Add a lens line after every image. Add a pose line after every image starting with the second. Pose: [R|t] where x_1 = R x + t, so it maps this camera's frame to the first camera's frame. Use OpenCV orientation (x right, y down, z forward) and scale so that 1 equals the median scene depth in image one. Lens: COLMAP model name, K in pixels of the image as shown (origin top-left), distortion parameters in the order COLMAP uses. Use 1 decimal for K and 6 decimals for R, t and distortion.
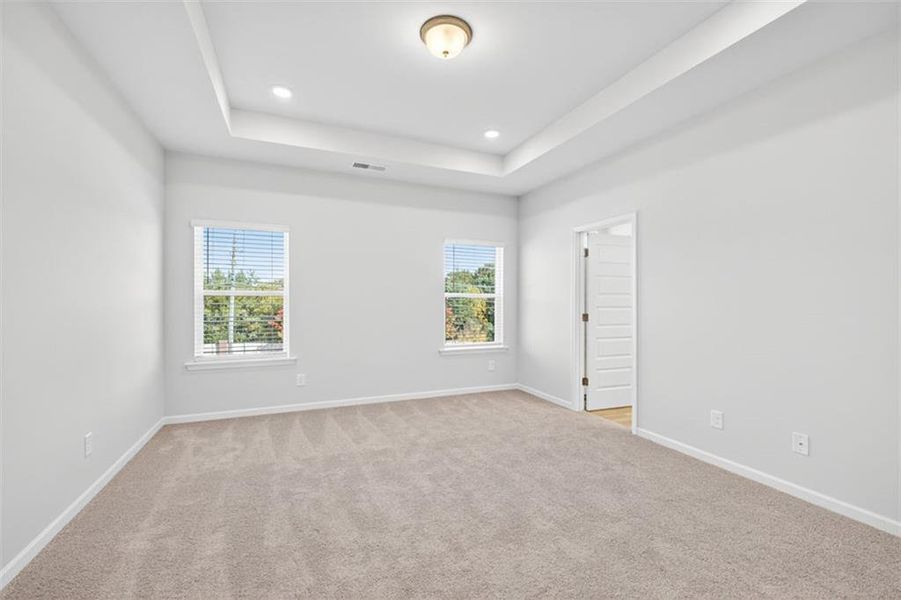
lens RADIAL K [[385.1, 0, 450.5], [0, 385.1, 300.0], [0, 0, 1]] dist [-0.000686, -0.000118]
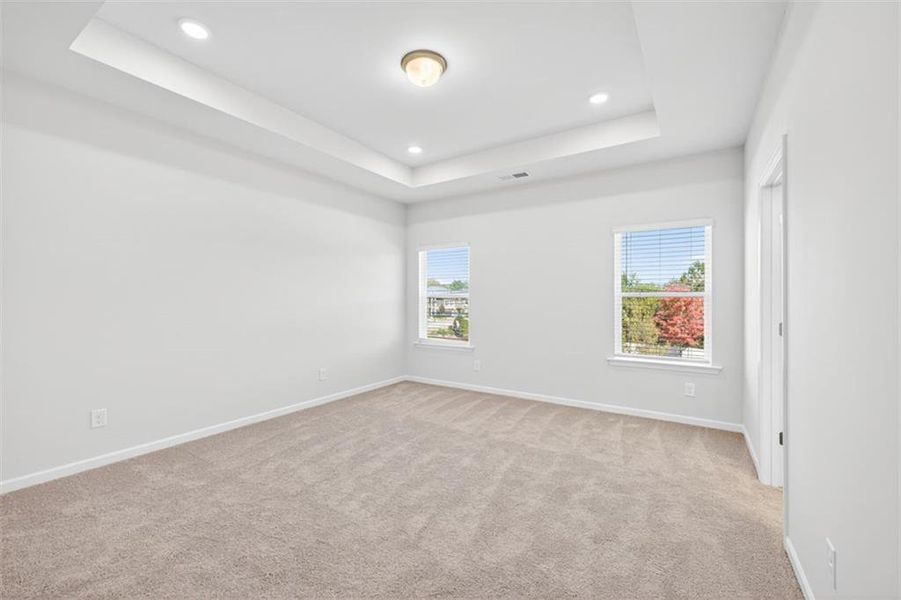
lens RADIAL K [[381.1, 0, 445.3], [0, 381.1, 297.9], [0, 0, 1]] dist [0.001030, -0.000267]
pose [[0.550405, -0.006699, -0.834871, 0.610362], [-0.001082, 0.999961, -0.008737, 0.003203], [0.834897, 0.005712, 0.550376, 0.277771]]
